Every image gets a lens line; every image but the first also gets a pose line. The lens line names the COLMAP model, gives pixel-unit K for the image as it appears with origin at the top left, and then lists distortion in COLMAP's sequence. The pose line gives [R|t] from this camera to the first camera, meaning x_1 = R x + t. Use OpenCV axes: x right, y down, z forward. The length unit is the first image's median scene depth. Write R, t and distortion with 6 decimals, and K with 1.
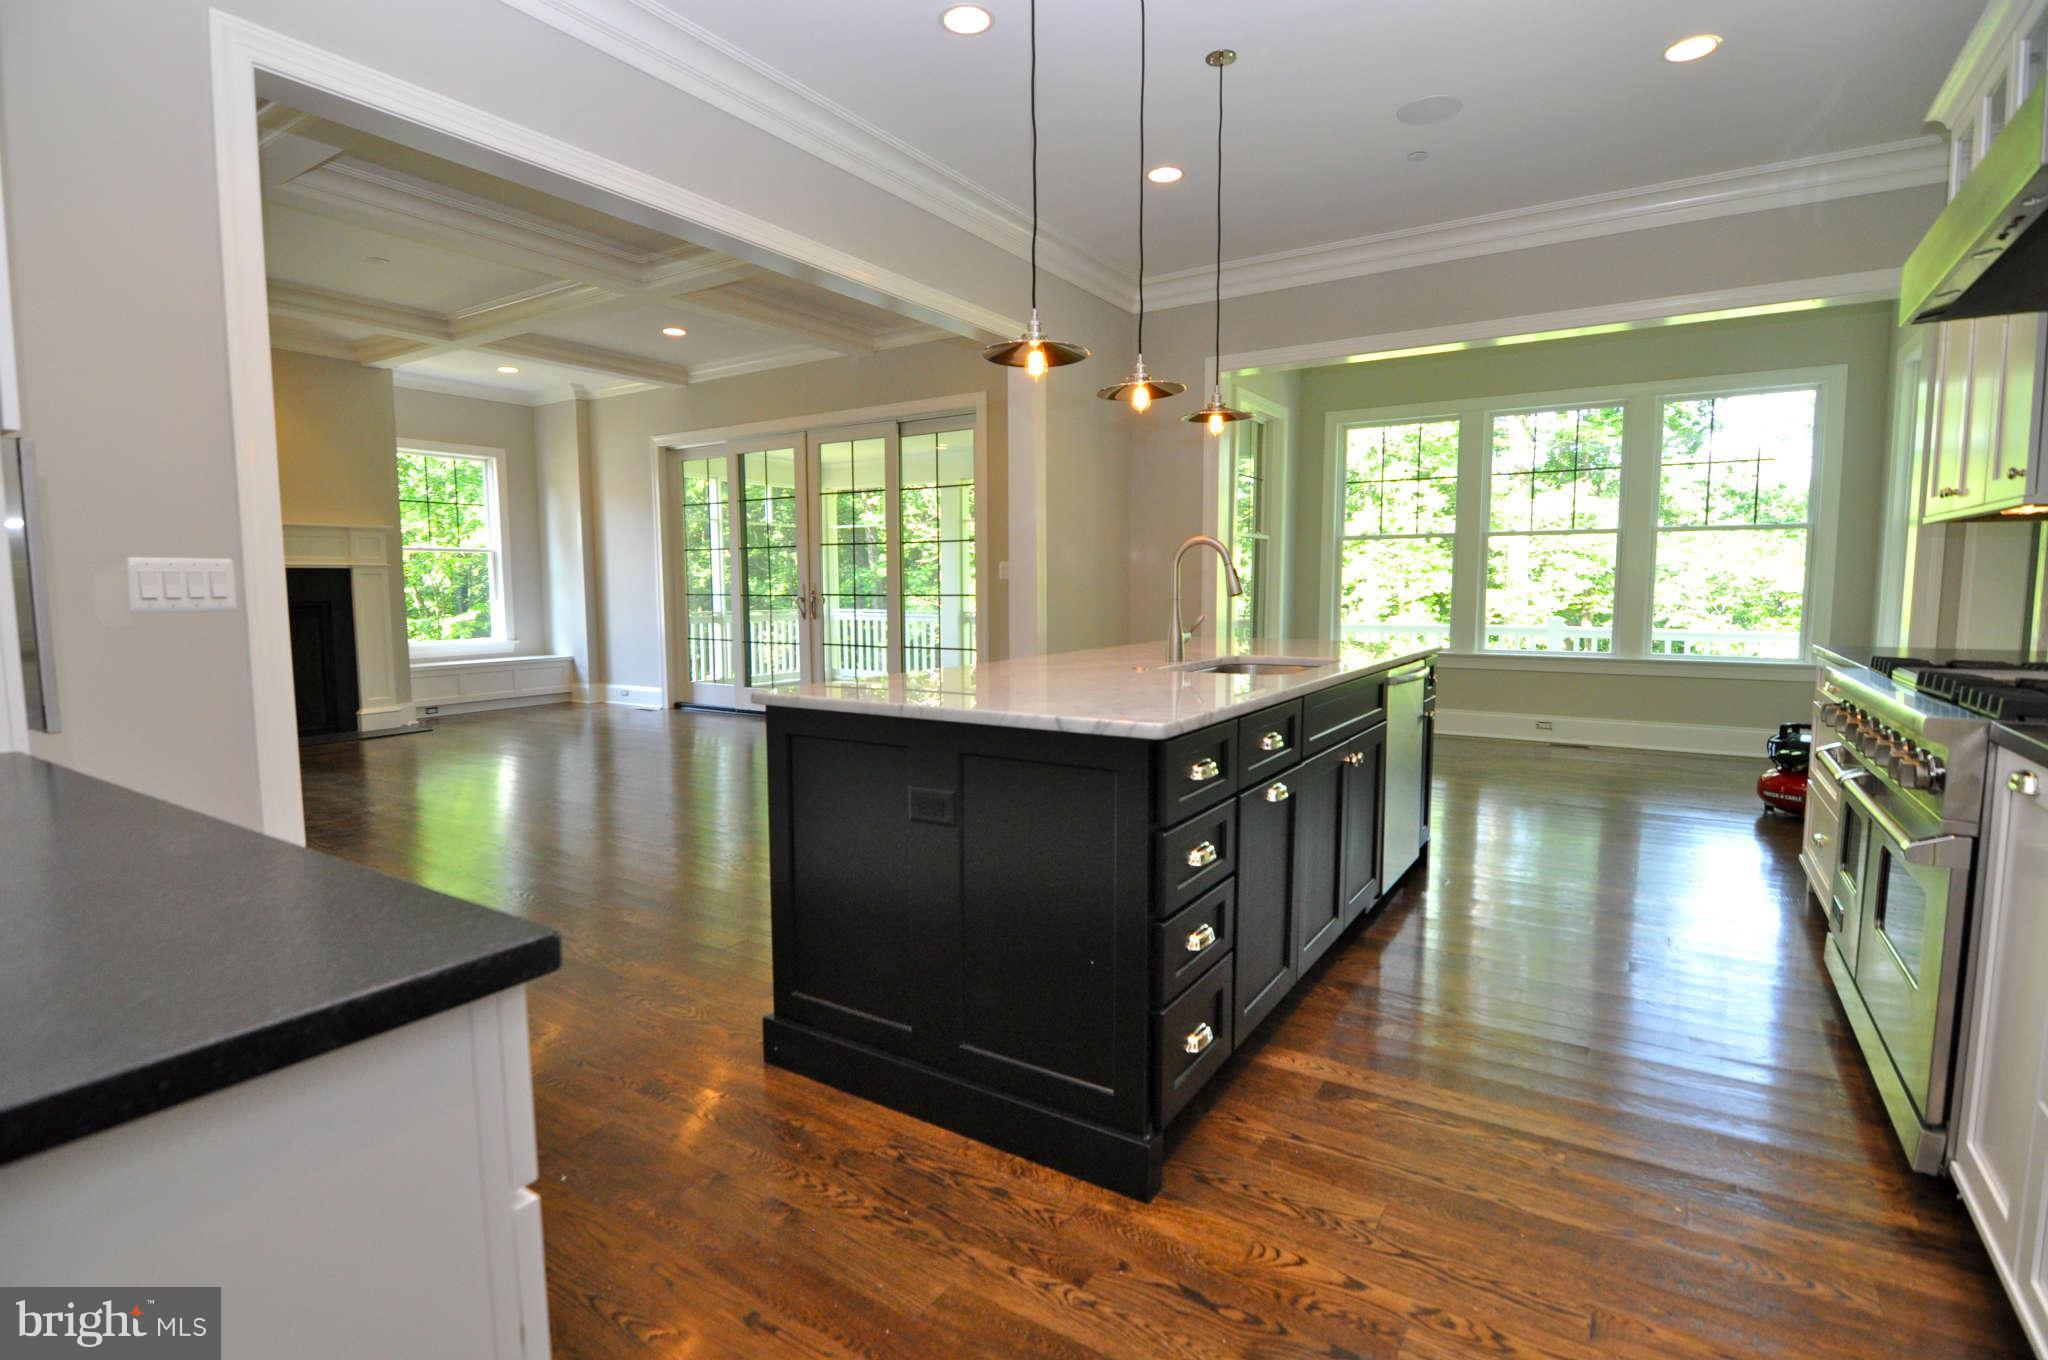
lens RADIAL K [[992.4, 0, 1024.0], [0, 992.4, 680.0], [0, 0, 1]] dist [-0.002544, -0.000182]
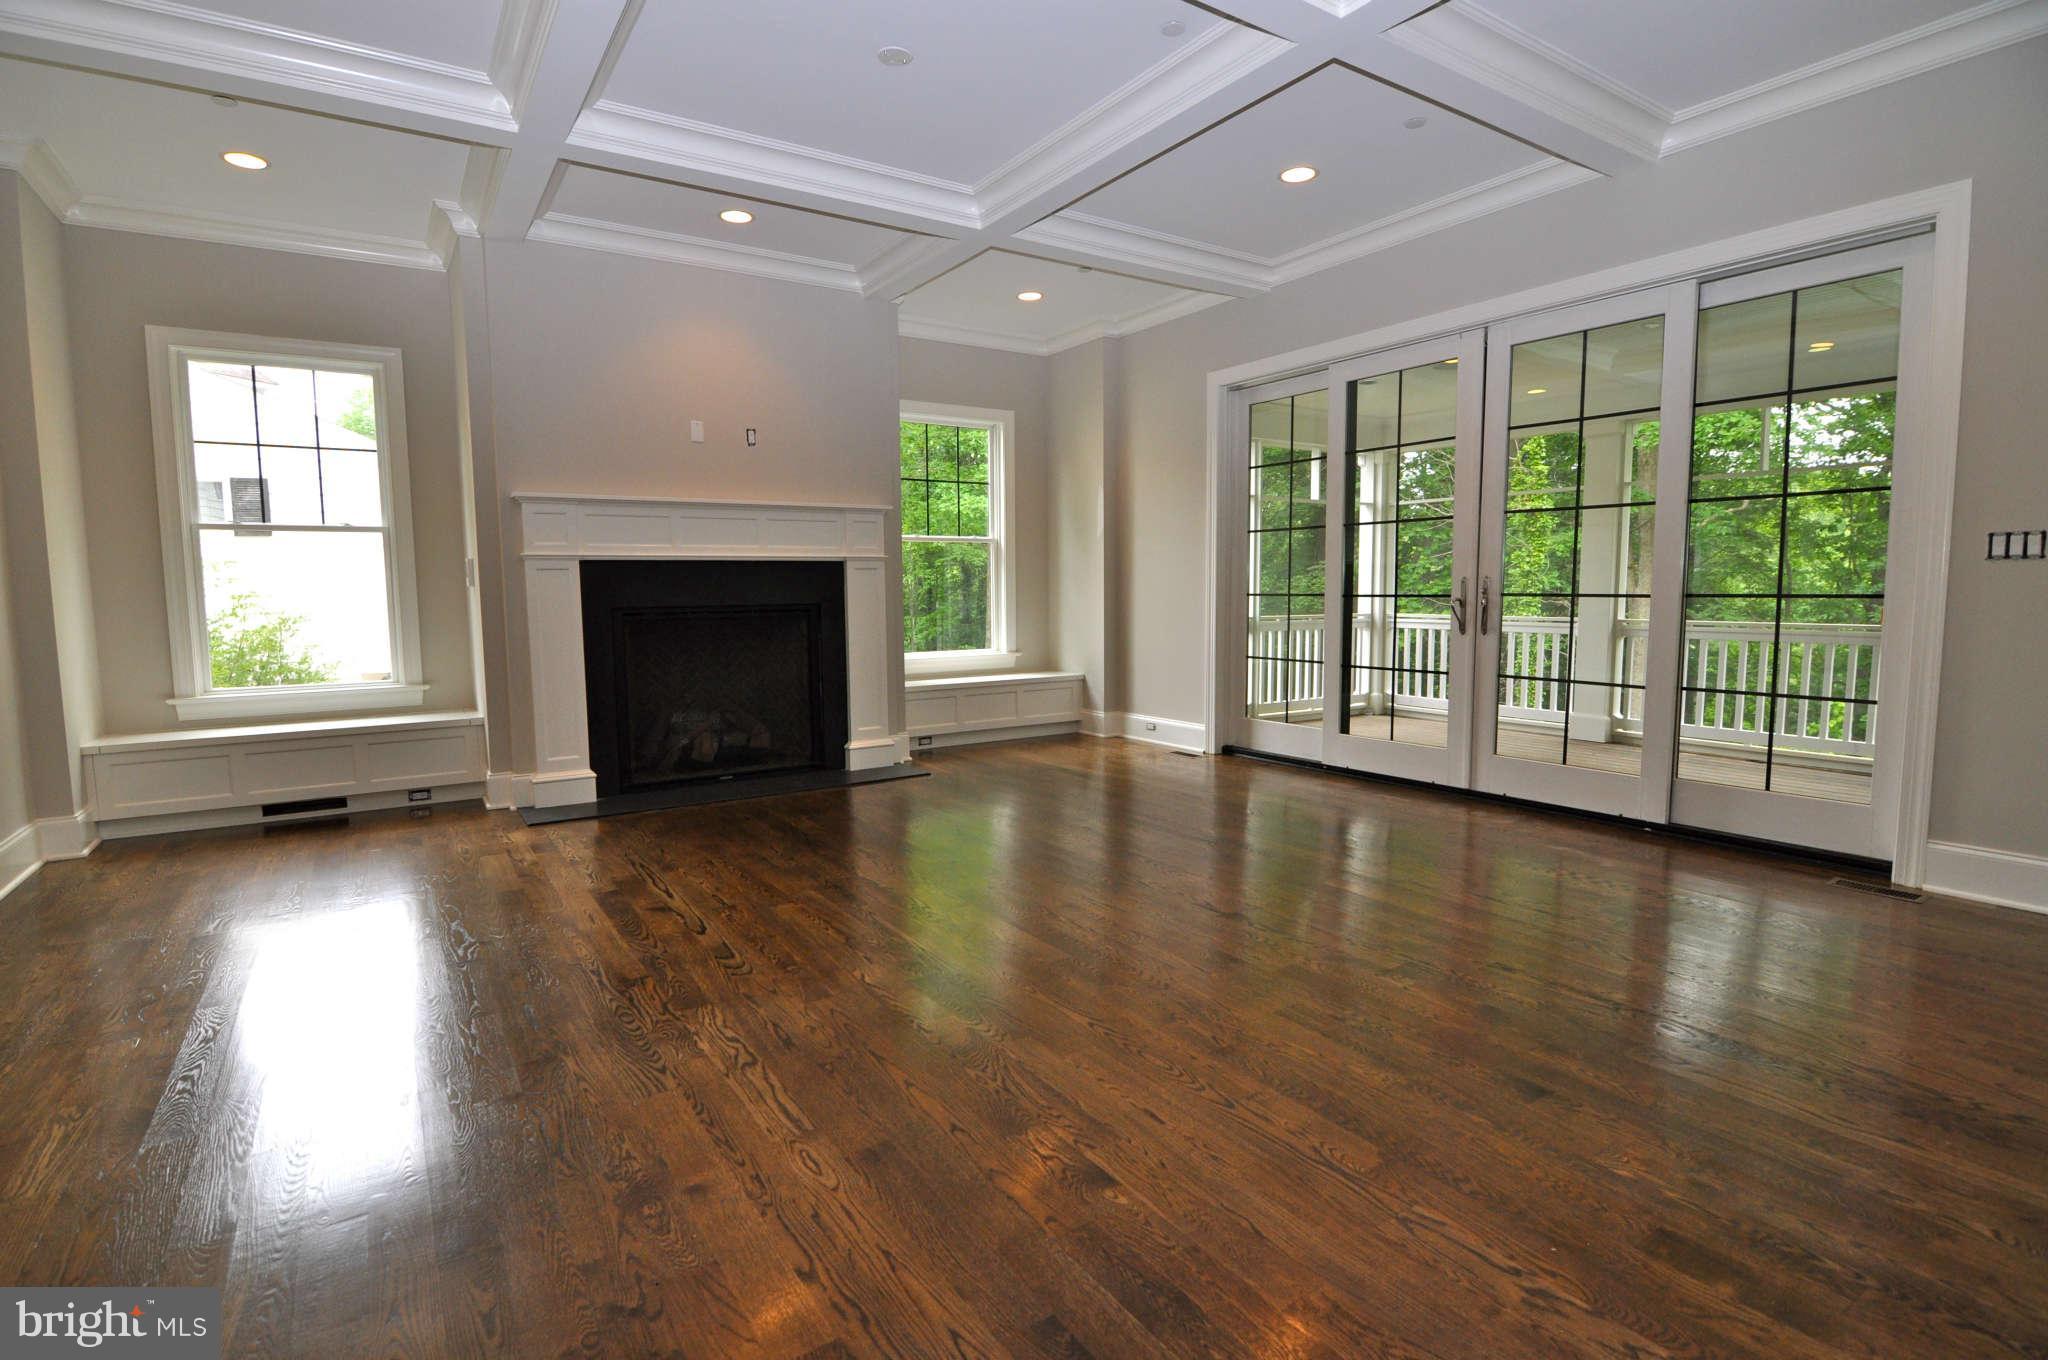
lens RADIAL K [[990.8, 0, 1024.0], [0, 990.8, 680.0], [0, 0, 1]] dist [-0.068096, -0.000066]
pose [[0.916201, 0.037995, -0.398914, -0.200568], [-0.043508, 0.999042, -0.004773, -0.014661], [0.398350, 0.021729, 0.916976, 0.291651]]
